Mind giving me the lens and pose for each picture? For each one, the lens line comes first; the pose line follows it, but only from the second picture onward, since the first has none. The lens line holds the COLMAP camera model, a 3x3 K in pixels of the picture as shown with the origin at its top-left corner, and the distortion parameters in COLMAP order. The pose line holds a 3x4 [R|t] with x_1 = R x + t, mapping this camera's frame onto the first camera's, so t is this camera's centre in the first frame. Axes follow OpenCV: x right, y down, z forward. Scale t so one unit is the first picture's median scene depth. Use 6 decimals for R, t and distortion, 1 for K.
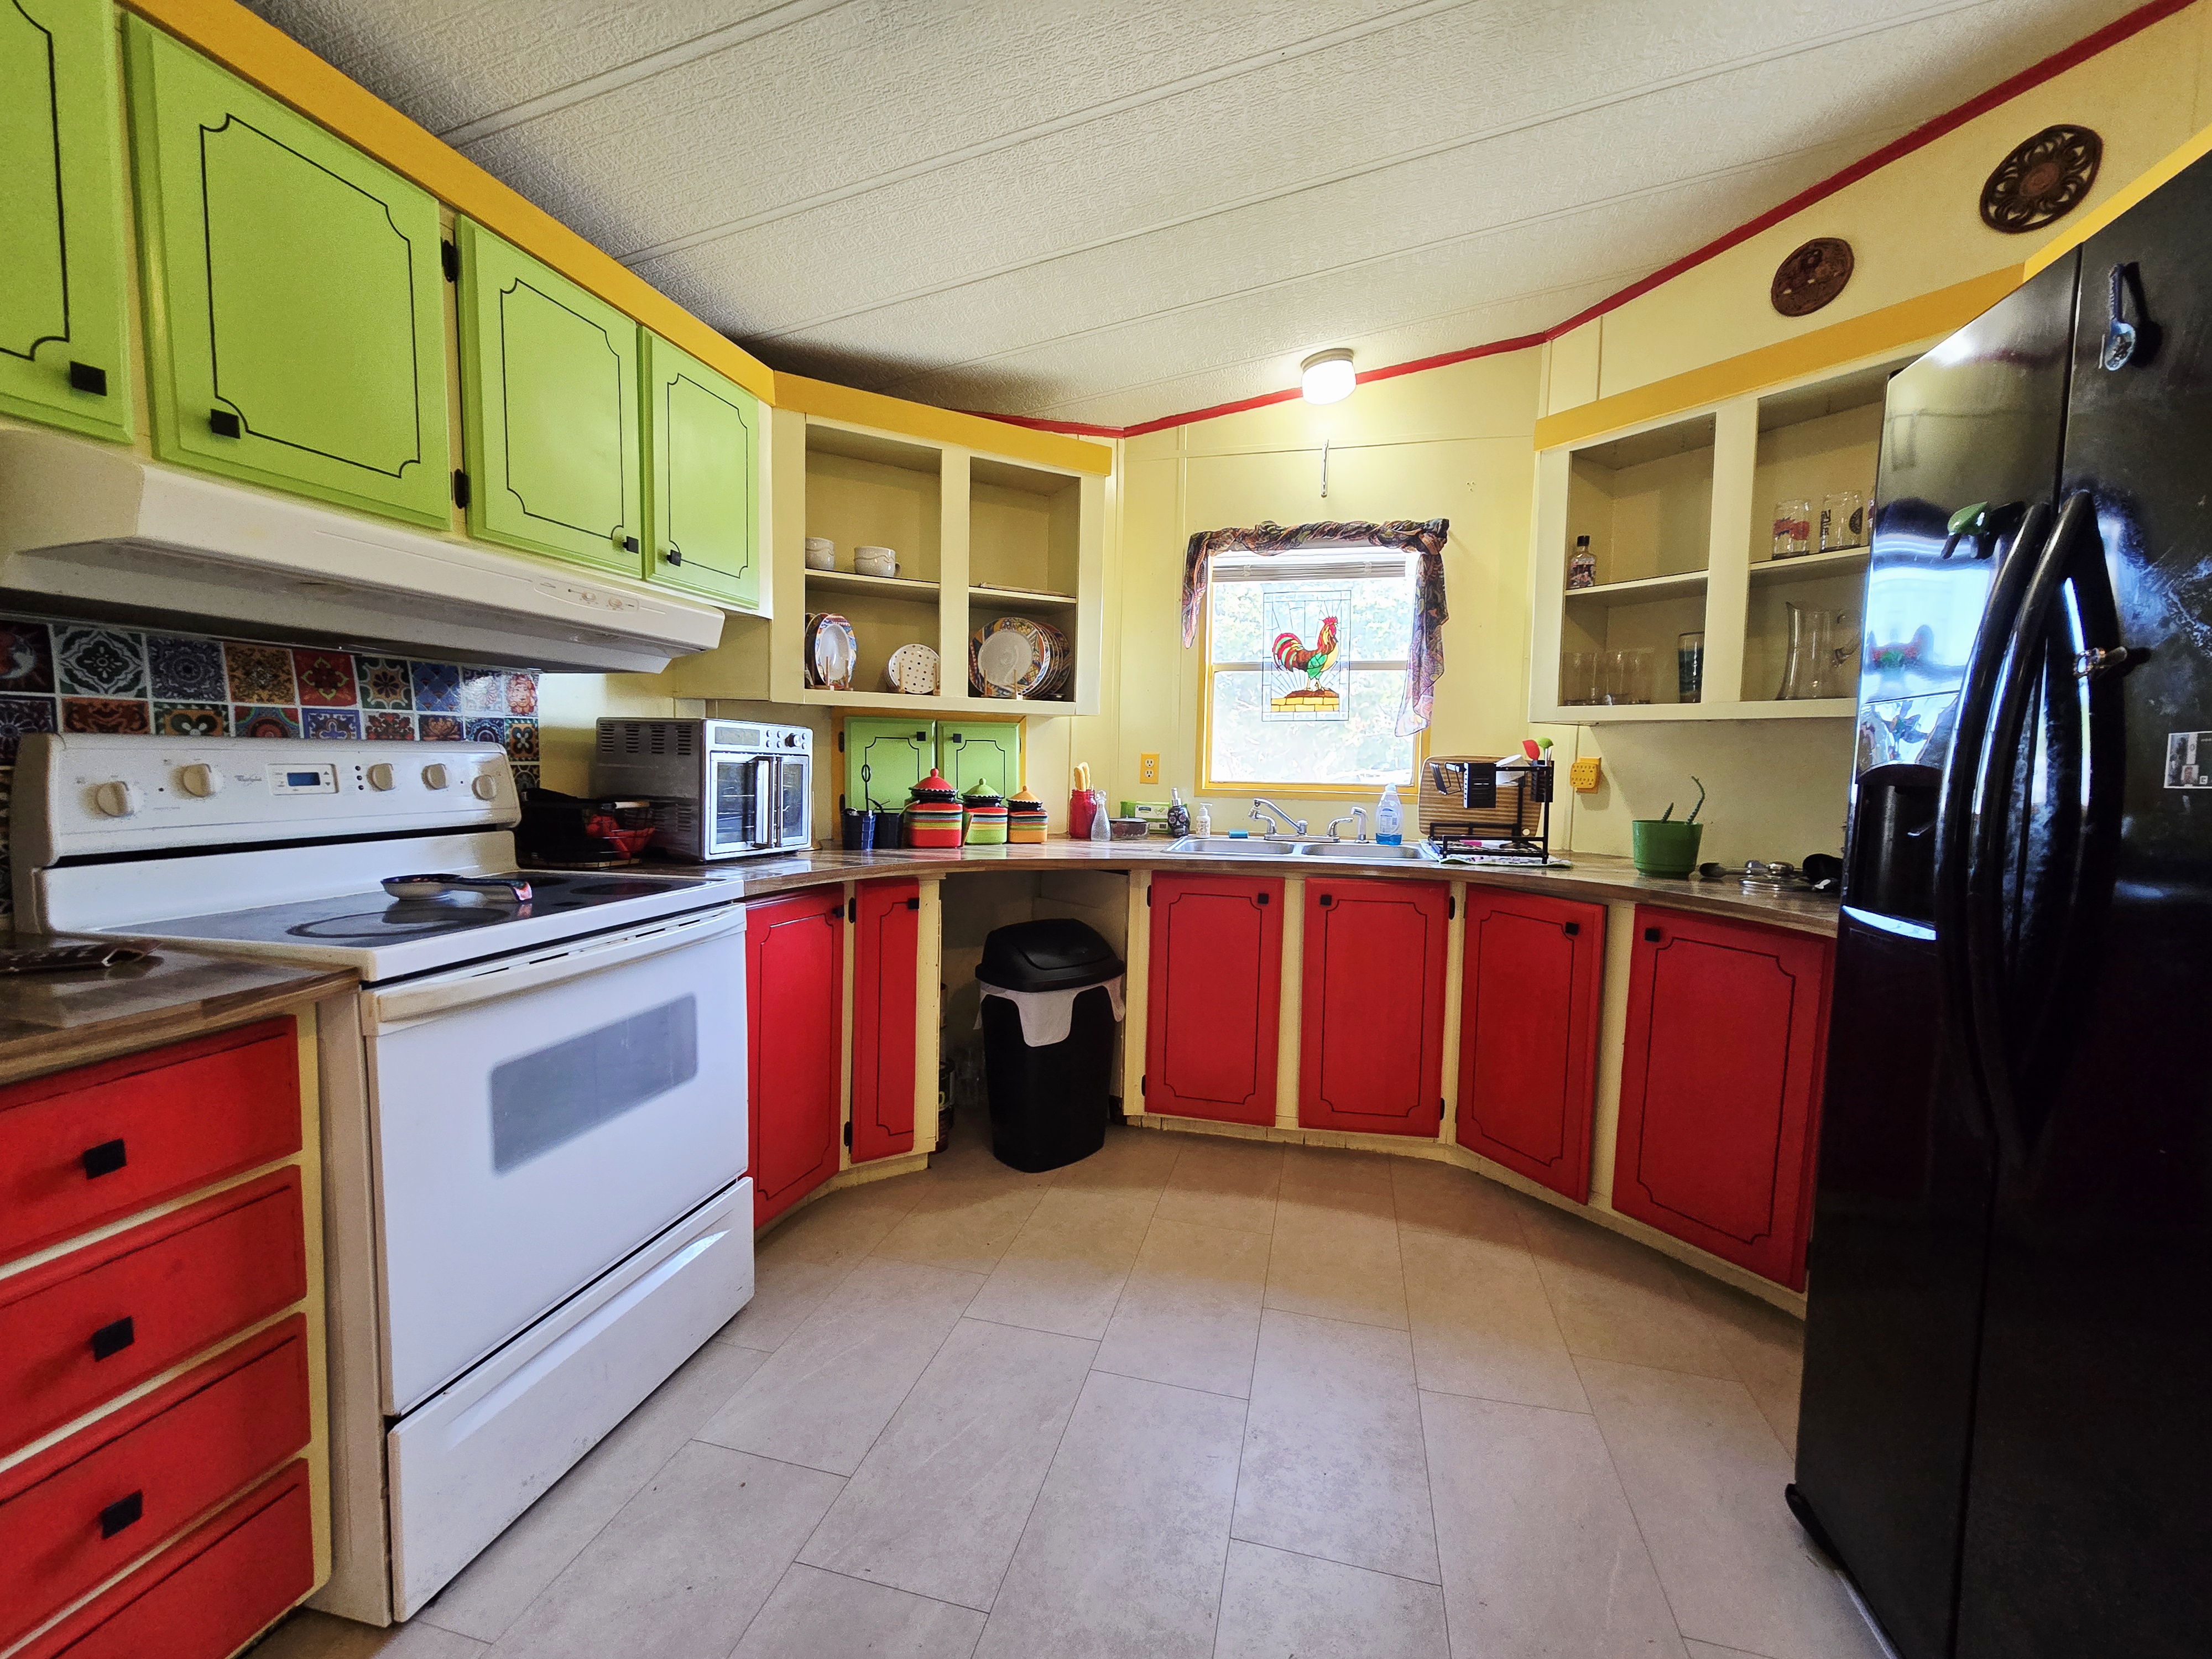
lens RADIAL K [[907.7, 0, 1110.4], [0, 907.7, 828.8], [0, 0, 1]] dist [-0.002137, -0.000377]
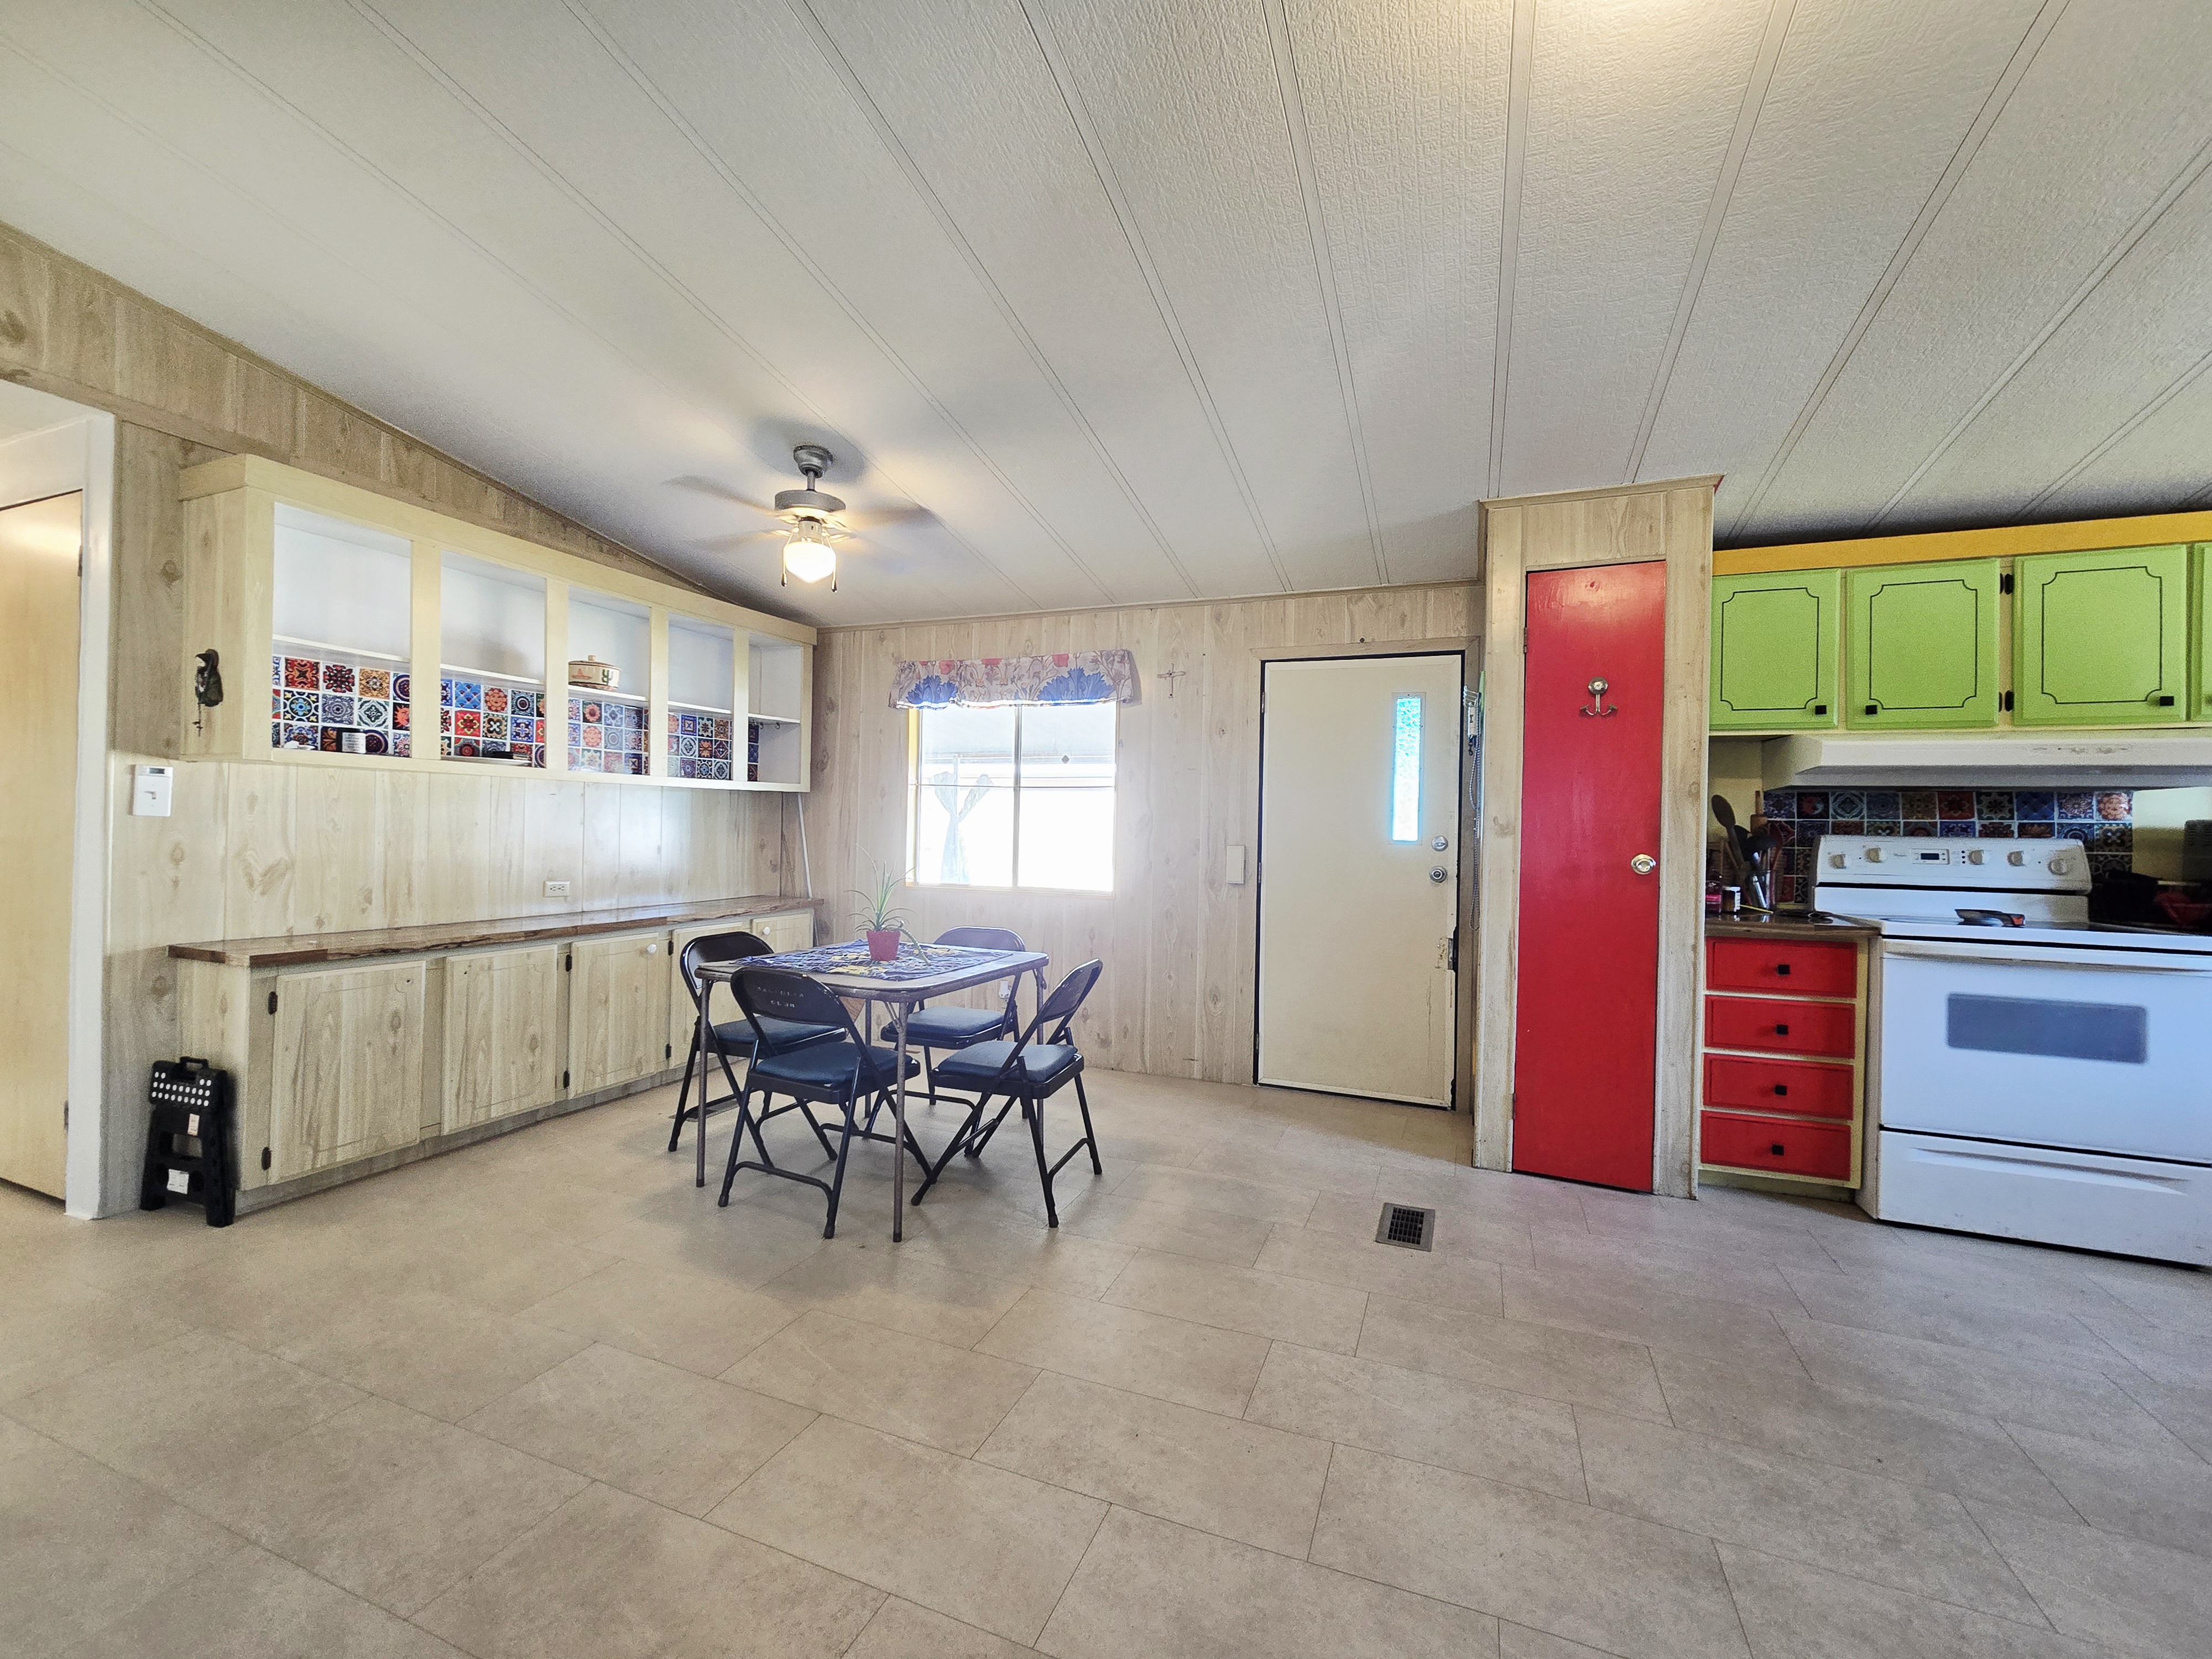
lens RADIAL K [[911.9, 0, 1109.9], [0, 911.9, 825.4], [0, 0, 1]] dist [-0.000202, -0.000615]
pose [[-0.123736, -0.025353, -0.991991, 0.796984], [-0.098835, 0.995018, -0.013103, 0.049176], [0.987381, 0.096422, -0.125625, -0.326936]]
